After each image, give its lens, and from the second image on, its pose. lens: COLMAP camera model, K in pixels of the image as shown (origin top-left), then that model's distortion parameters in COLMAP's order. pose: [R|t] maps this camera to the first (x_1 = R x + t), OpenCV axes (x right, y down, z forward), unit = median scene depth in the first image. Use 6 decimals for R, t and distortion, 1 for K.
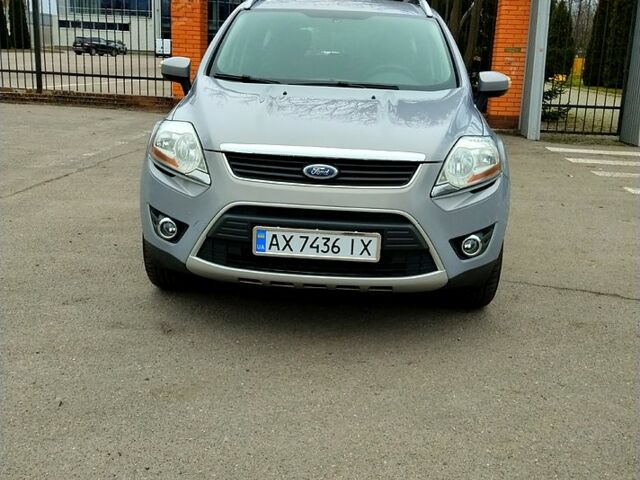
lens RADIAL K [[740.9, 0, 320.0], [0, 740.9, 240.0], [0, 0, 1]] dist [0.014810, -0.010242]
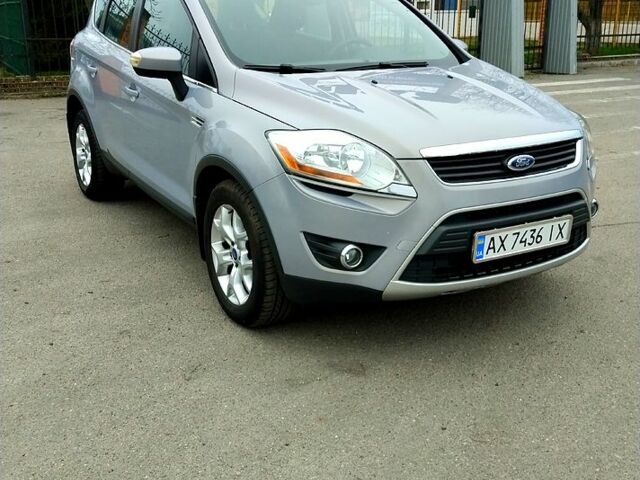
lens RADIAL K [[740.9, 0, 320.0], [0, 740.9, 240.0], [0, 0, 1]] dist [0.014810, -0.010242]
pose [[0.839491, -0.208424, 0.501811, -0.706448], [0.174837, 0.978008, 0.113720, -0.146858], [-0.514477, -0.007732, 0.857469, 0.306304]]
